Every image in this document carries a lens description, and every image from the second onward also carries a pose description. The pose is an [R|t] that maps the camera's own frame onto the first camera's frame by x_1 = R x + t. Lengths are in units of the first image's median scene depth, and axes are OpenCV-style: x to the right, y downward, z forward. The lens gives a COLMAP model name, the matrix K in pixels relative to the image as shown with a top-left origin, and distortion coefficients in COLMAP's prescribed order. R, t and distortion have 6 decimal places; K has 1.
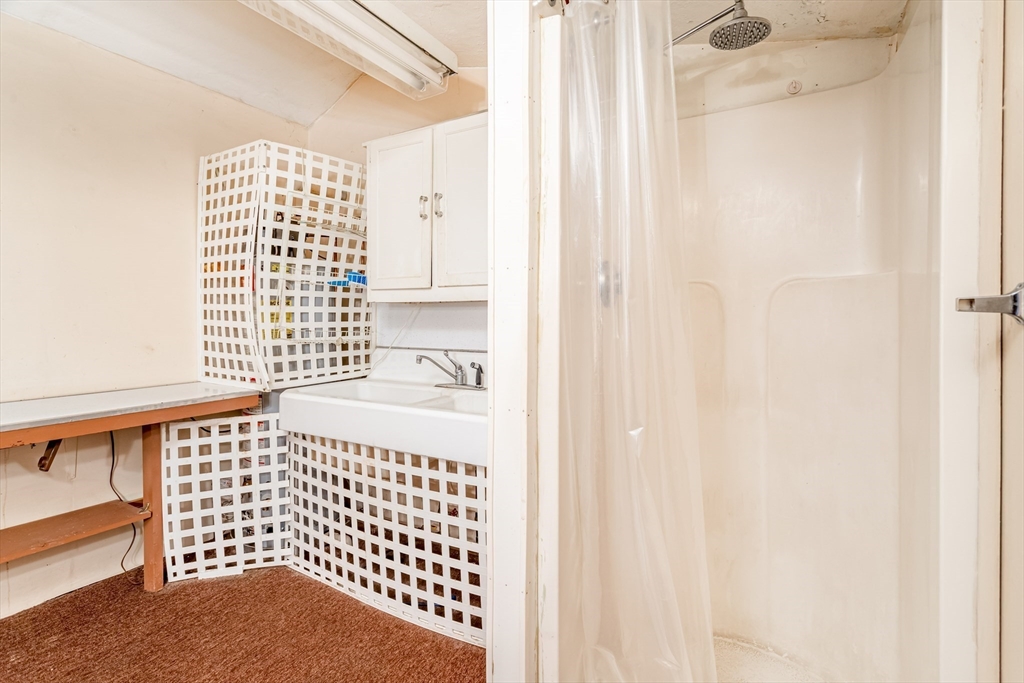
lens RADIAL K [[485.6, 0, 530.8], [0, 485.6, 323.2], [0, 0, 1]] dist [-0.001456, 0.001723]
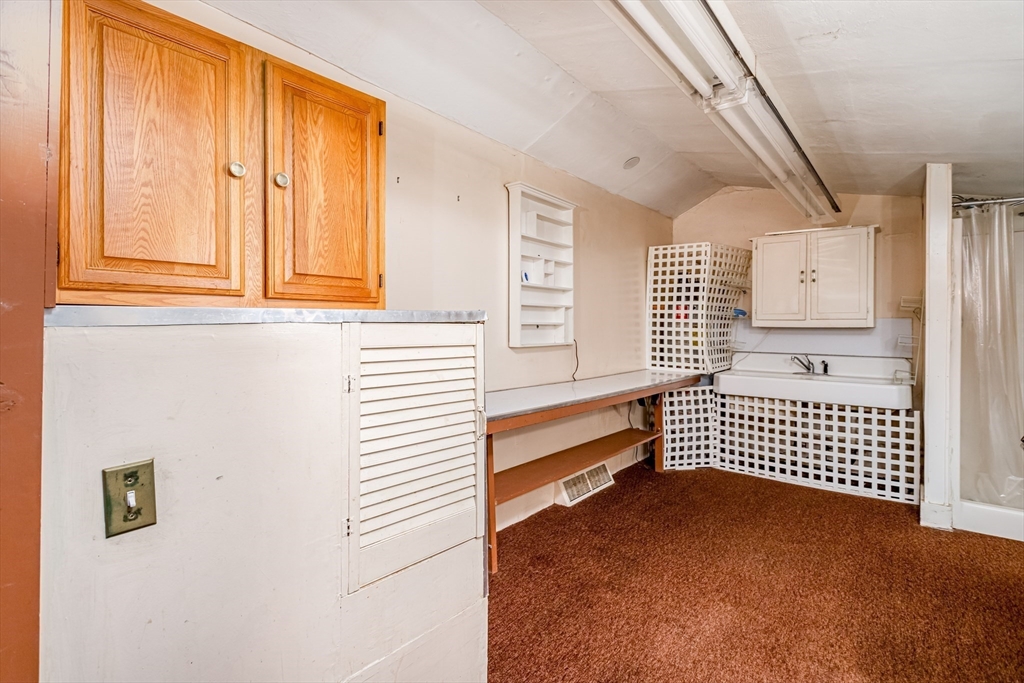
lens RADIAL K [[485.6, 0, 519.3], [0, 485.6, 330.8], [0, 0, 1]] dist [-0.001456, 0.001723]
pose [[0.985006, 0.004530, -0.172463, -0.959835], [-0.004116, 0.999988, 0.002755, -0.031804], [0.172473, -0.002004, 0.985012, -1.013162]]
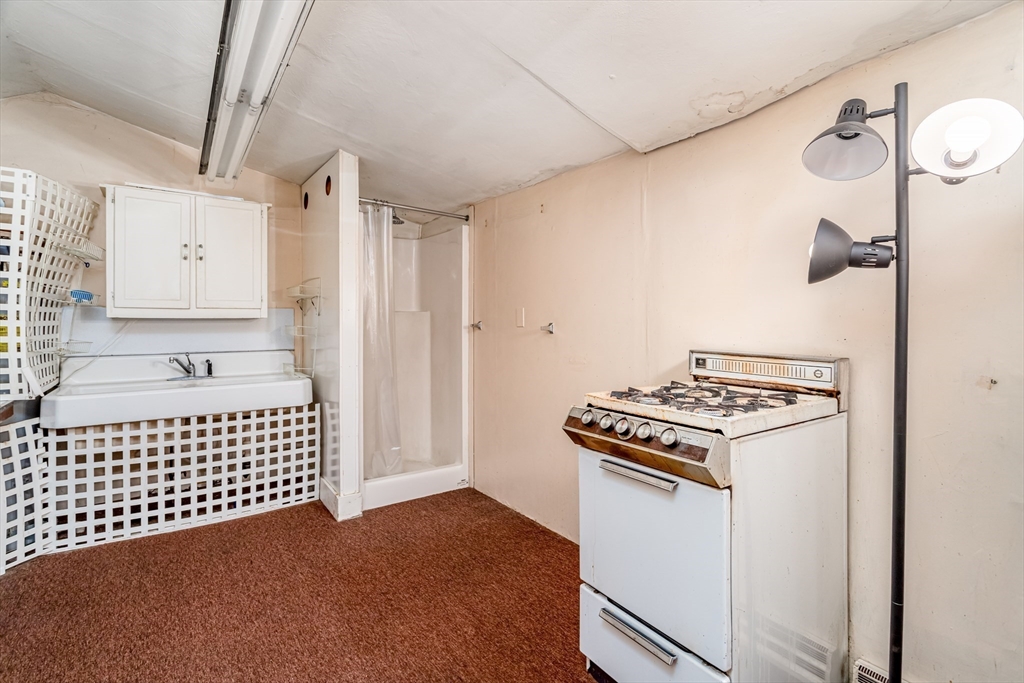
lens RADIAL K [[485.6, 0, 499.3], [0, 485.6, 324.4], [0, 0, 1]] dist [-0.001456, 0.001723]
pose [[0.453640, -0.009265, 0.891137, -1.058753], [0.009081, 0.999942, 0.005773, -0.026892], [-0.891139, 0.005474, 0.453698, -0.456880]]
